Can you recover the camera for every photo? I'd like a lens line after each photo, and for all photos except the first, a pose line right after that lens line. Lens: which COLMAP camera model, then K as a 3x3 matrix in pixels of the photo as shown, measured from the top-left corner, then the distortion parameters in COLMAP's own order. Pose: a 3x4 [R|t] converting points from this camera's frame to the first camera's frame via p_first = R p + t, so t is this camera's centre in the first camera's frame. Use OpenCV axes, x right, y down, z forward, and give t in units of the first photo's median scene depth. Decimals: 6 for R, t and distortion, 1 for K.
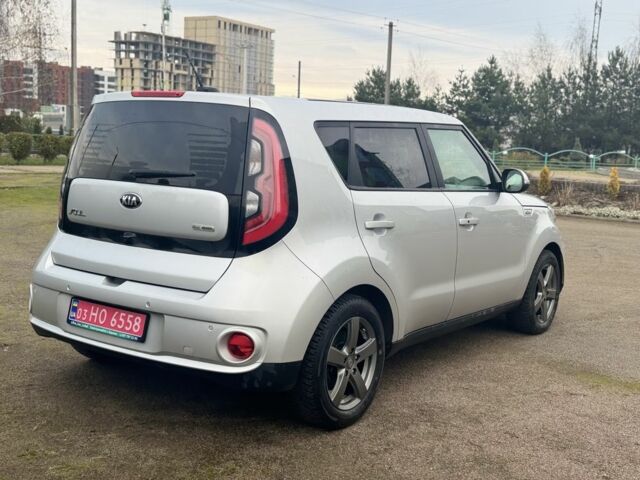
lens RADIAL K [[764.4, 0, 320.0], [0, 764.4, 240.0], [0, 0, 1]] dist [0.166984, -0.361252]
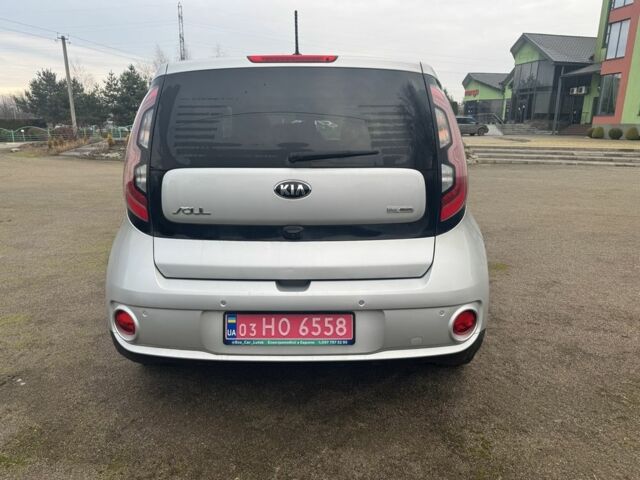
lens RADIAL K [[449.4, 0, 320.0], [0, 449.4, 240.0], [0, 0, 1]] dist [0.078764, -0.090489]
pose [[0.824812, -0.181177, 0.535593, -0.501492], [0.110076, 0.980600, 0.162194, -0.074226], [-0.554588, -0.074823, 0.828754, 0.567725]]
